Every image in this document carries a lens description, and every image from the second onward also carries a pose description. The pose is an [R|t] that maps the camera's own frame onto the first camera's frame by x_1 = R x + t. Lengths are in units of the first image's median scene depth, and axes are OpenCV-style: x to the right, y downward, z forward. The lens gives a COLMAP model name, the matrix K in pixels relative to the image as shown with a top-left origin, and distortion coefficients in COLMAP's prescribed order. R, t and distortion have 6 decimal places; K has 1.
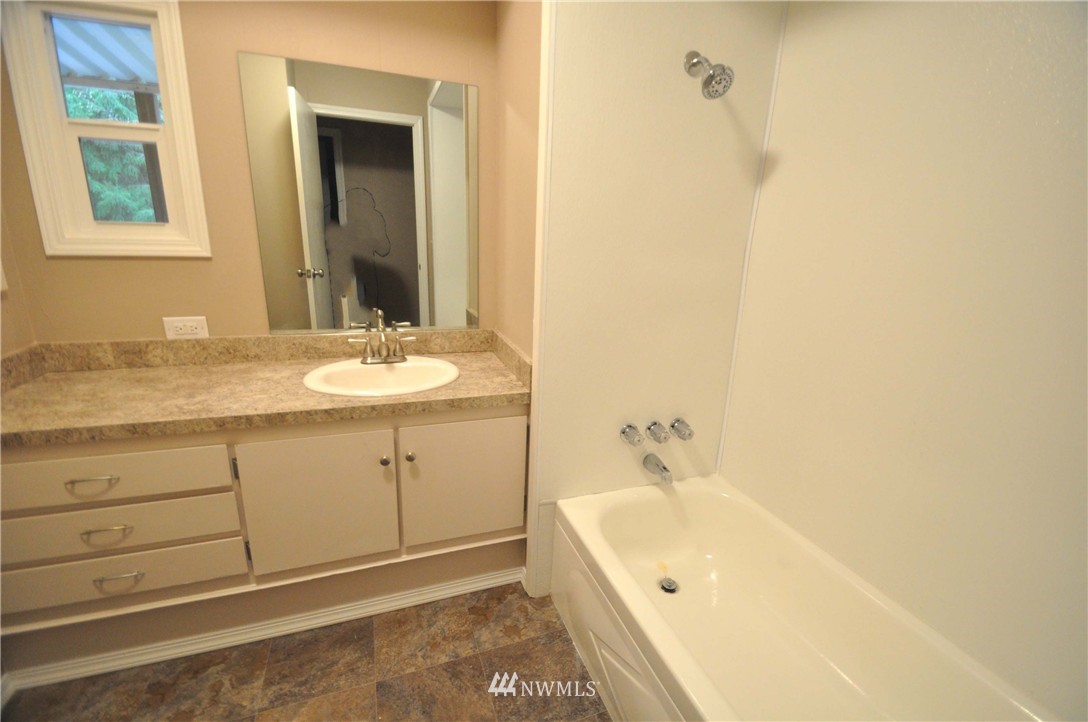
lens RADIAL K [[476.9, 0, 562.0], [0, 476.9, 371.6], [0, 0, 1]] dist [0.012632, -0.017381]
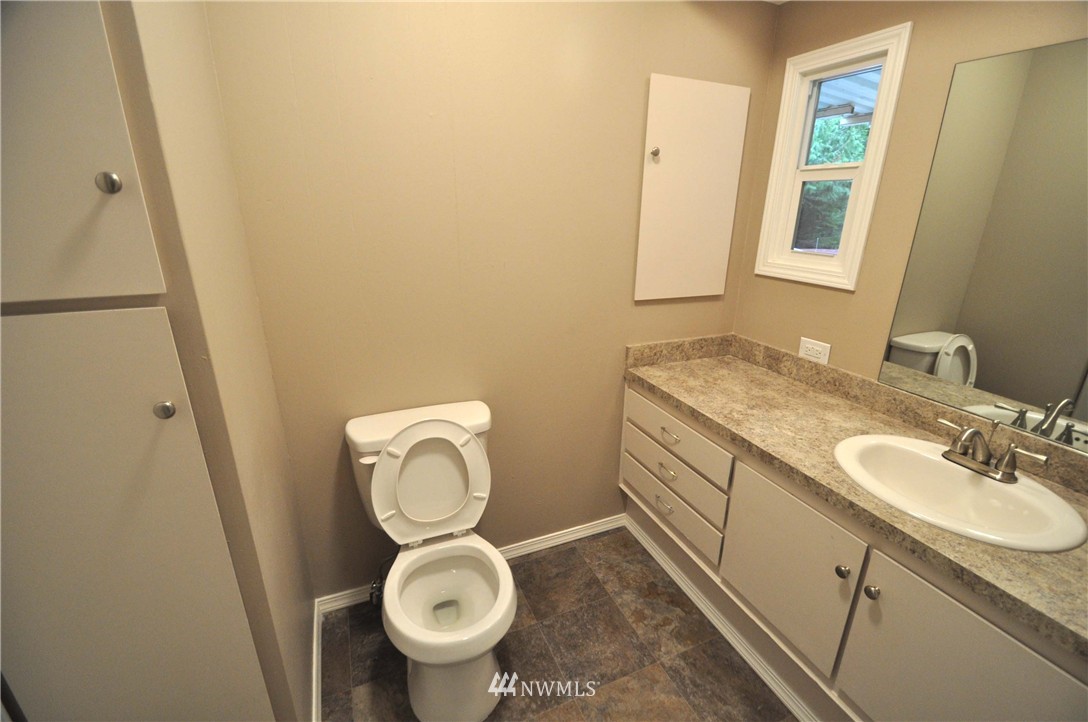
lens RADIAL K [[476.9, 0, 562.0], [0, 476.9, 371.6], [0, 0, 1]] dist [0.012632, -0.017381]
pose [[0.044875, 0.290797, -0.955732, 0.264965], [-0.294745, 0.917961, 0.265466, -0.189044], [0.954522, 0.269785, 0.126904, 0.375759]]
